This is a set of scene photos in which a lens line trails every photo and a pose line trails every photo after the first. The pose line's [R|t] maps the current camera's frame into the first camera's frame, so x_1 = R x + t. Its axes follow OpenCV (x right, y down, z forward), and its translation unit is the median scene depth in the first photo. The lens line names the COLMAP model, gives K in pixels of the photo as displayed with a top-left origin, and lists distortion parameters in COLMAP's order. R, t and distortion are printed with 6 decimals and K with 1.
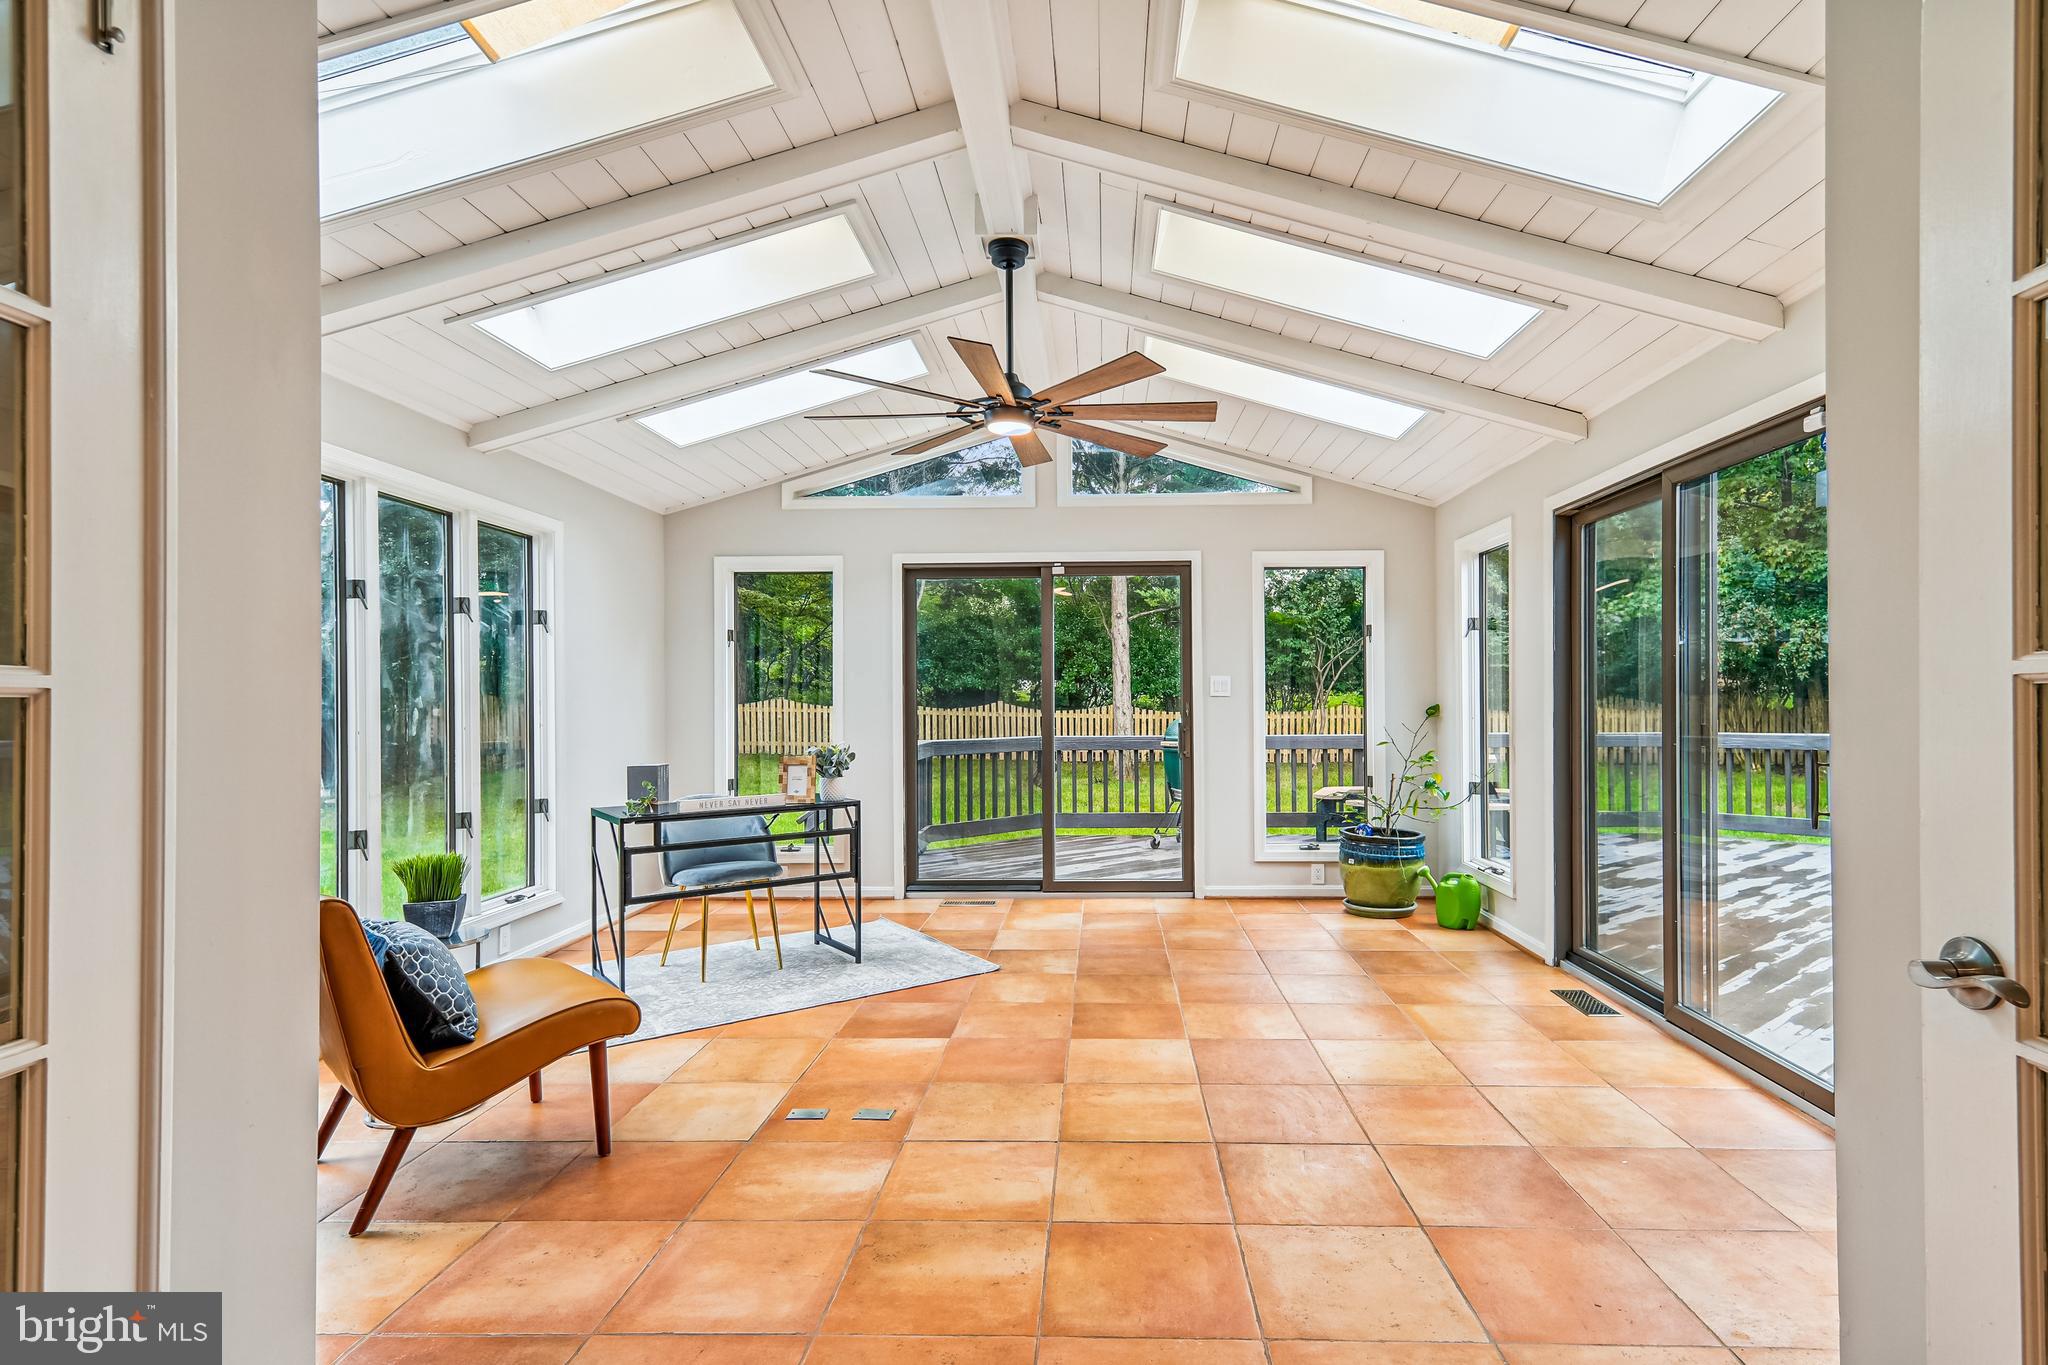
lens RADIAL K [[1002.3, 0, 1024.0], [0, 1002.3, 682.5], [0, 0, 1]] dist [0.004883, 0.000313]
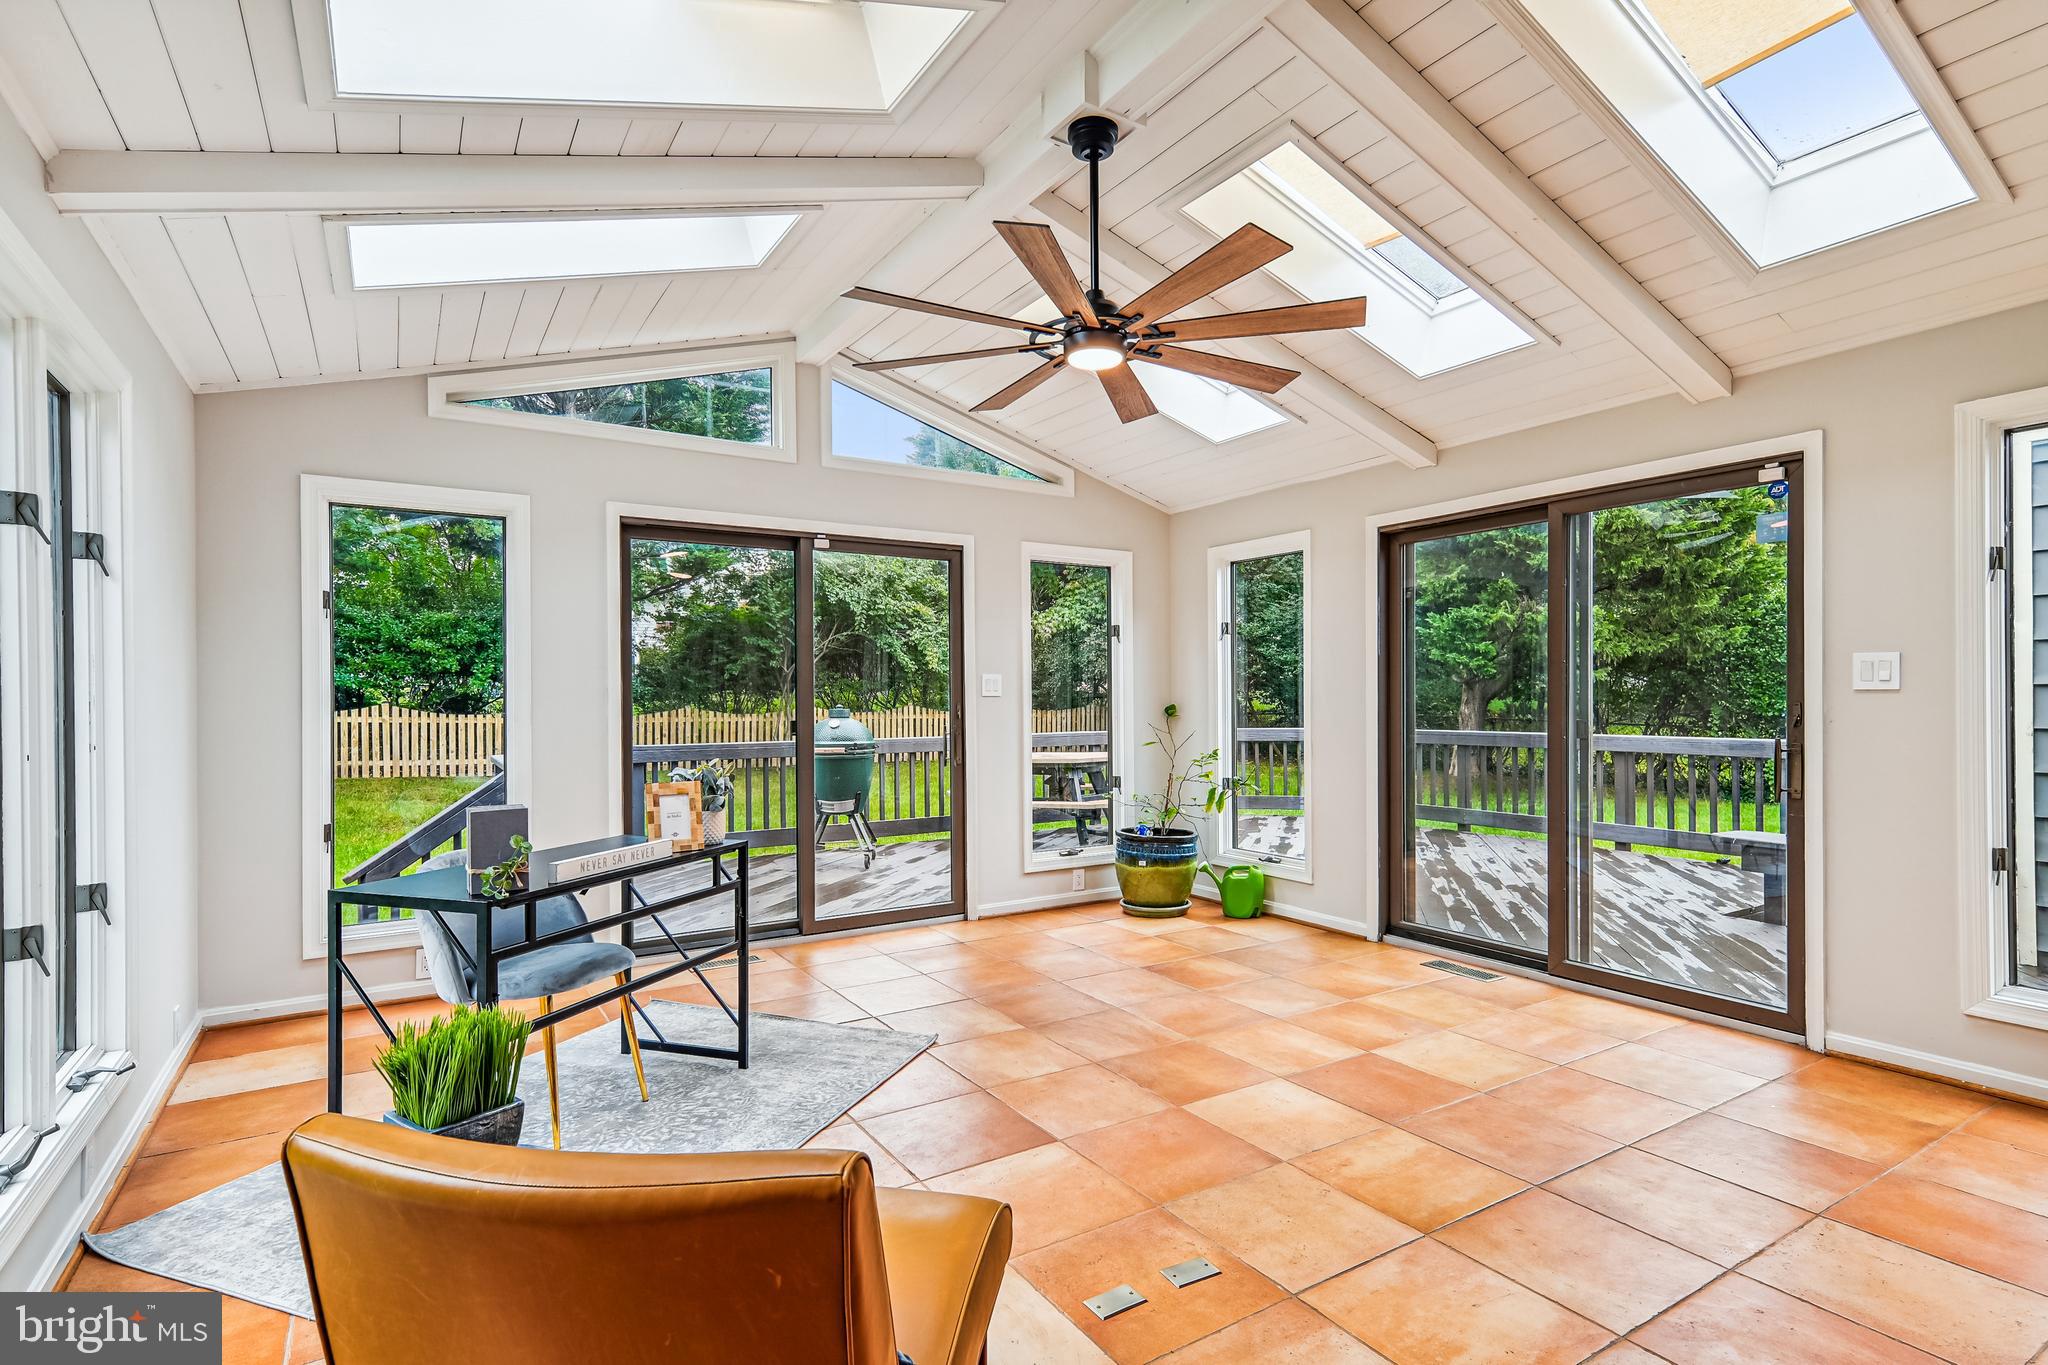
lens RADIAL K [[1022.6, 0, 1025.8], [0, 1022.6, 688.3], [0, 0, 1]] dist [0.027032, -0.015911]
pose [[0.824309, 0.006424, 0.566104, -0.381948], [-0.008976, 0.999958, 0.001722, 0.005438], [-0.566069, -0.006501, 0.824332, 0.260817]]
